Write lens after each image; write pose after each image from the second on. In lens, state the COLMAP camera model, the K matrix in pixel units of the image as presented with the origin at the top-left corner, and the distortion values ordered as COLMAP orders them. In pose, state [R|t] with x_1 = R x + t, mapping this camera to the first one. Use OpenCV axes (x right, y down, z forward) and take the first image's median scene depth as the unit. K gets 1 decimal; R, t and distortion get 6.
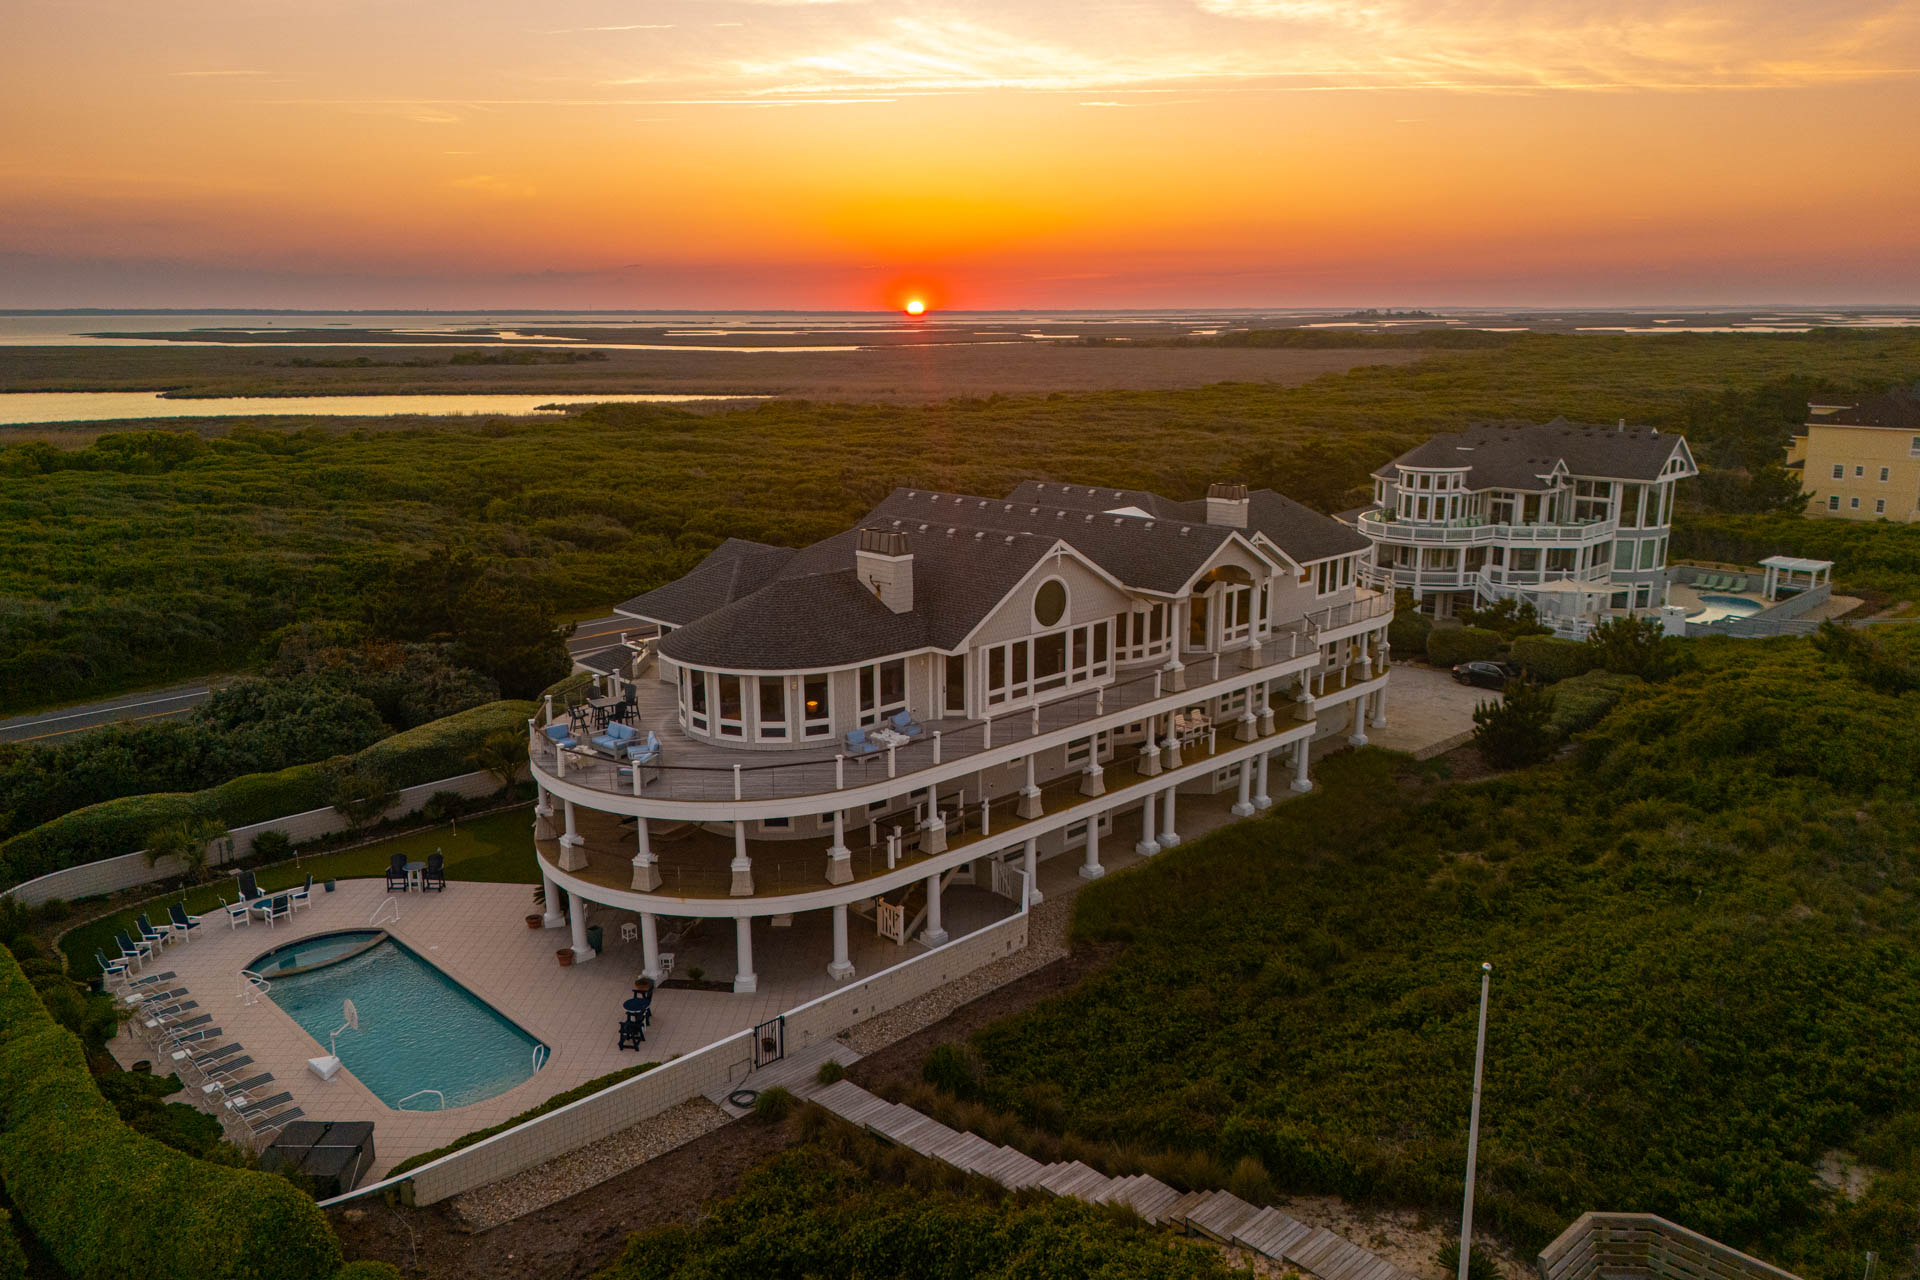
lens RADIAL K [[1390.7, 0, 938.2], [0, 1390.7, 643.0], [0, 0, 1]] dist [0.098492, -0.140233]
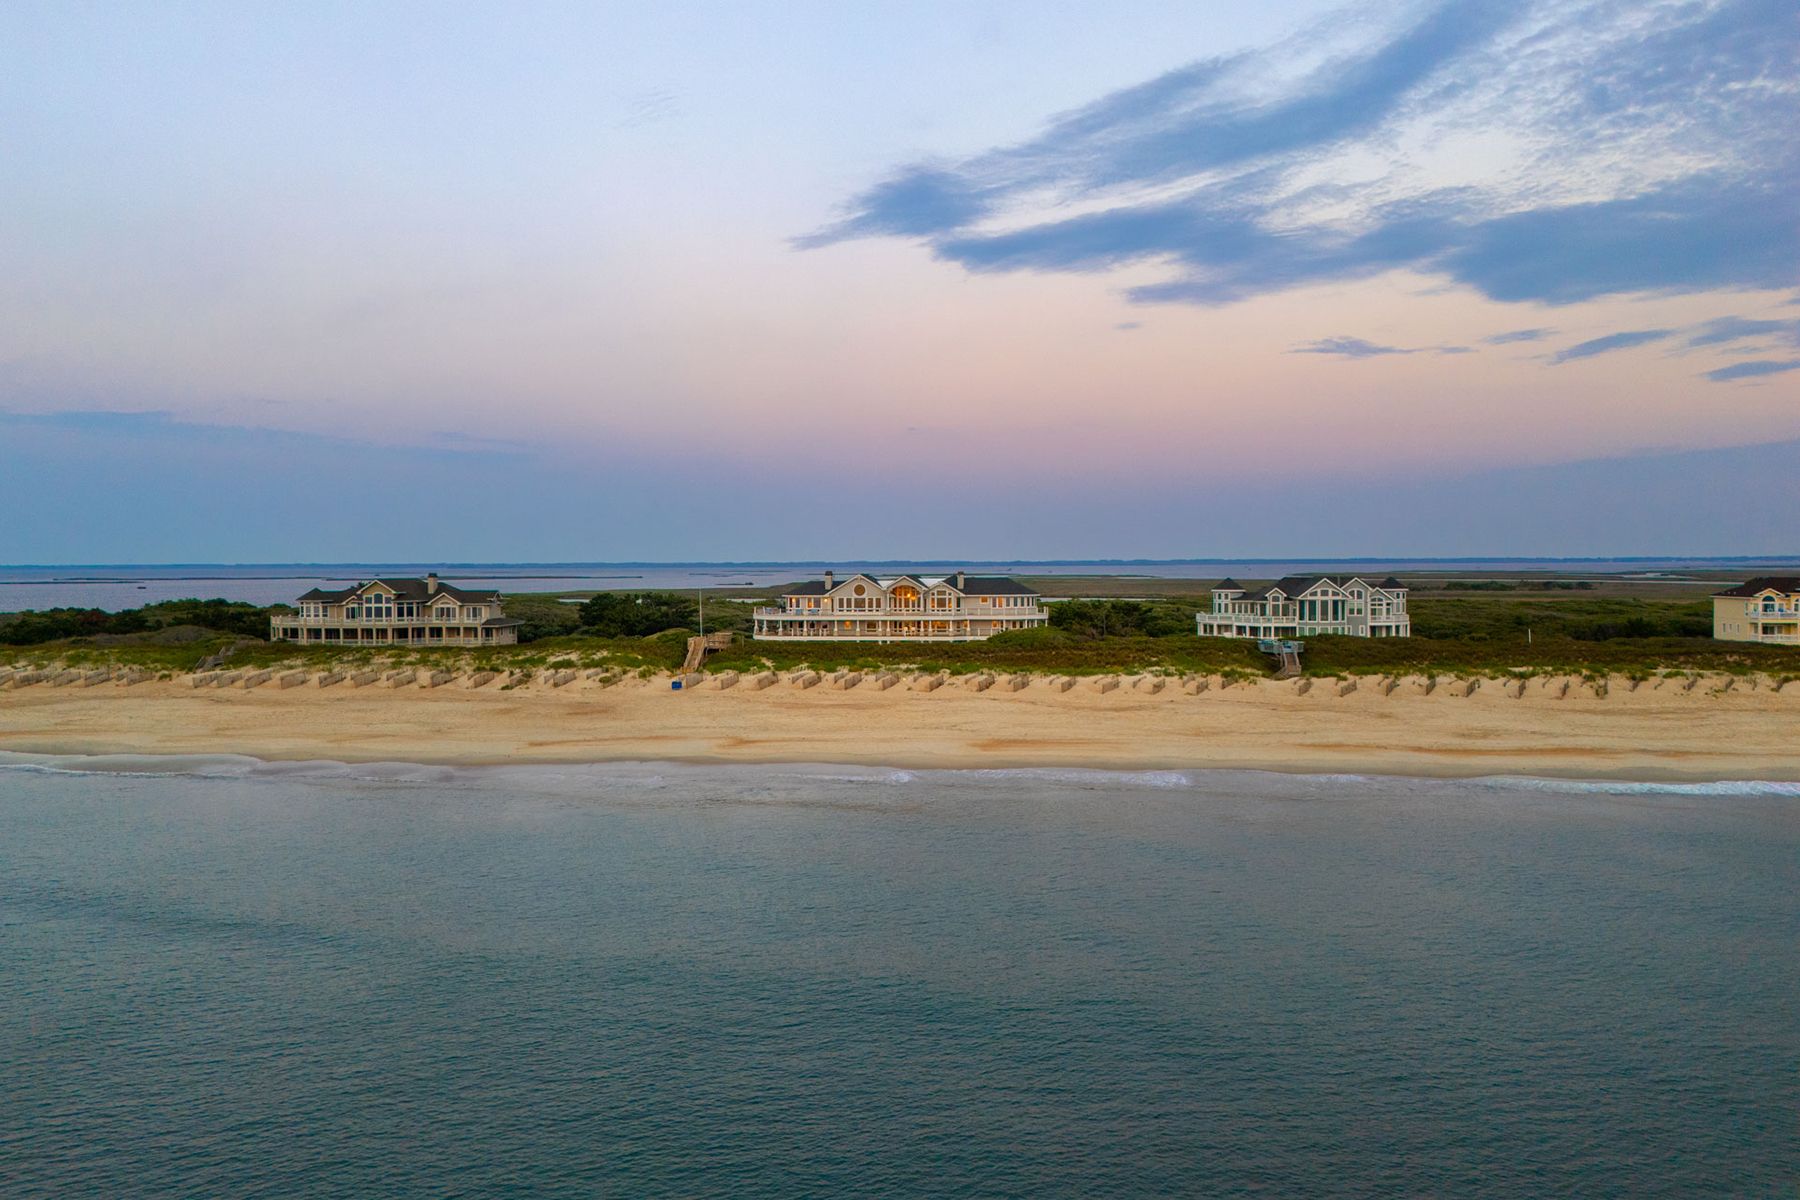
lens RADIAL K [[1303.8, 0, 879.6], [0, 1303.8, 602.8], [0, 0, 1]] dist [0.098492, -0.140233]
pose [[0.641824, 0.025836, -0.766417, 3.101605], [-0.173586, 0.978385, -0.112385, 0.435220], [0.746947, 0.205170, 0.632436, -1.406958]]
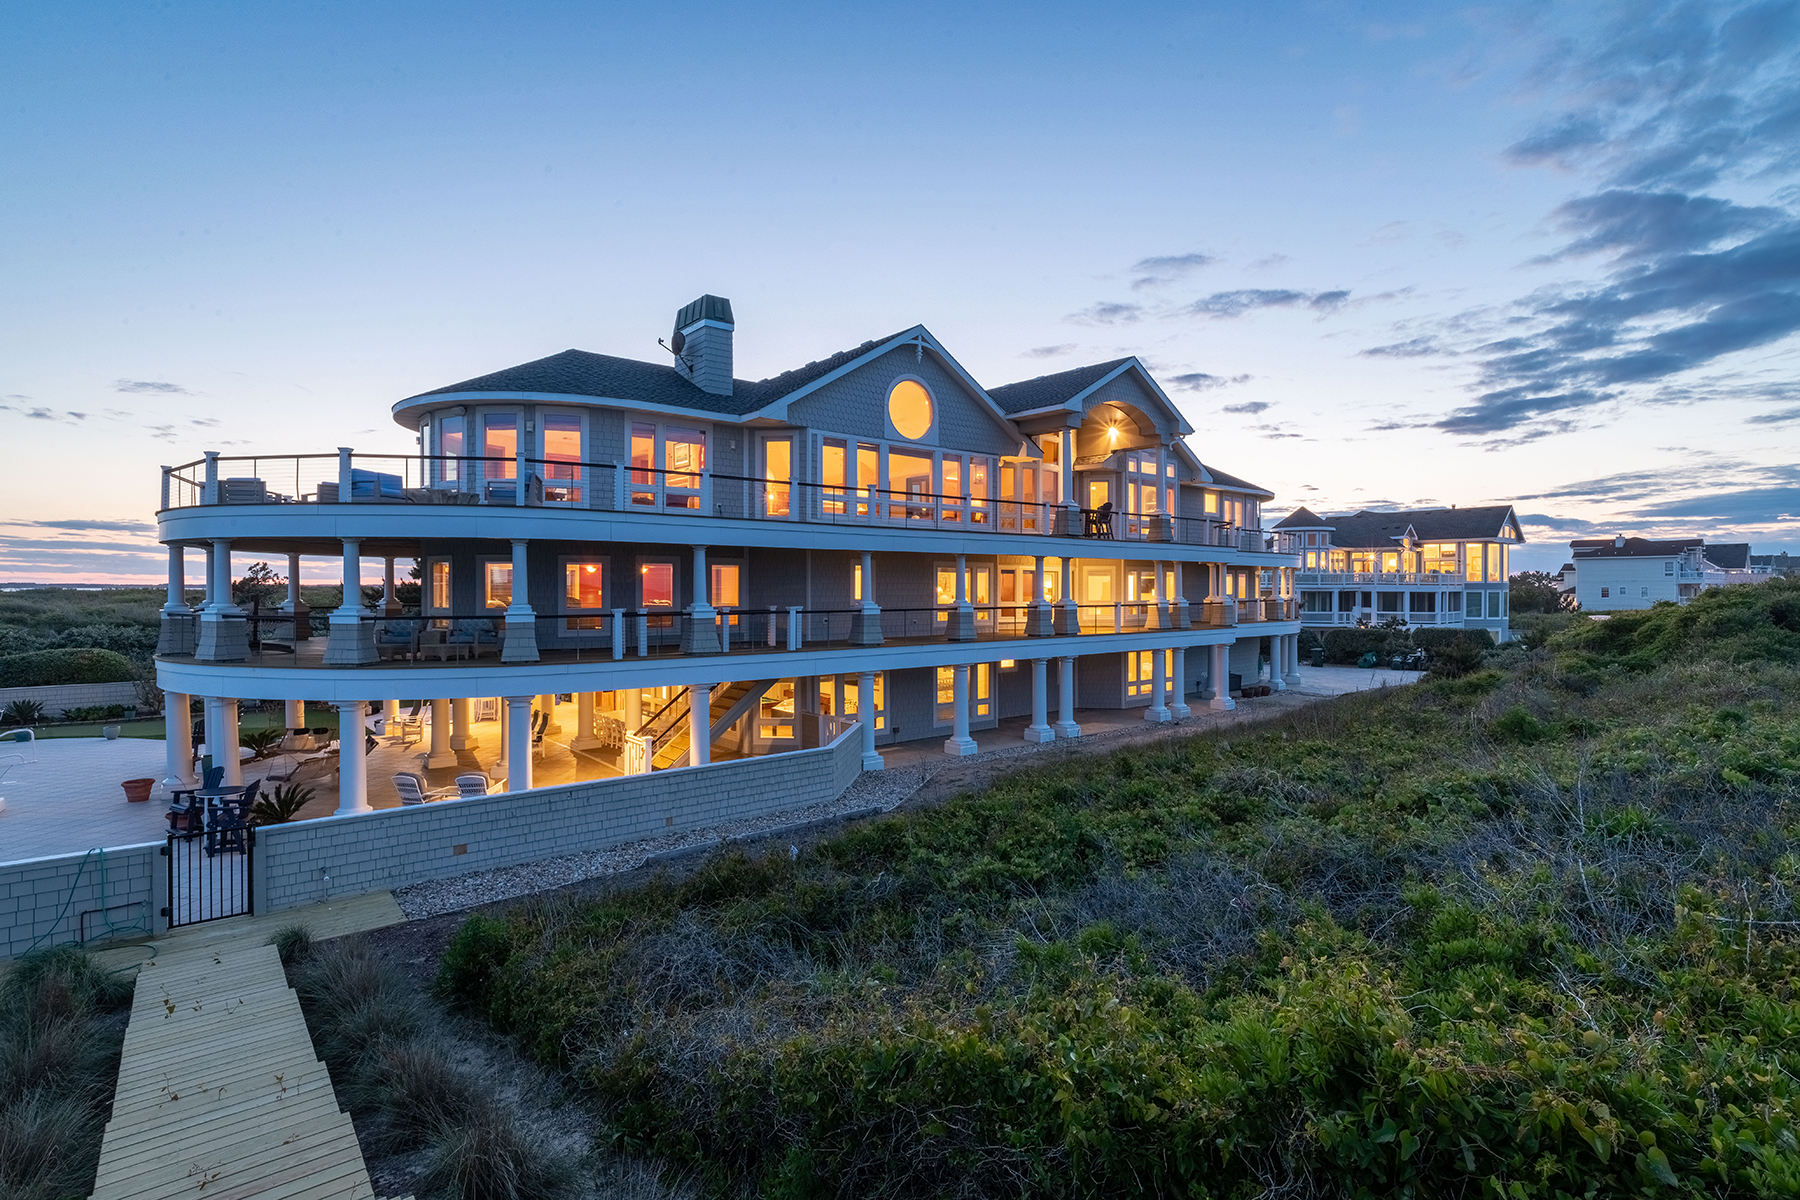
lens RADIAL K [[867.1, 0, 900.0], [0, 867.1, 600.0], [0, 0, 1]] dist [-0.009849, 0.001073]
pose [[0.997983, 0.009914, -0.062699, 0.107733], [-0.022968, 0.977203, -0.211062, 0.188863], [0.059177, 0.212076, 0.975460, 0.528546]]
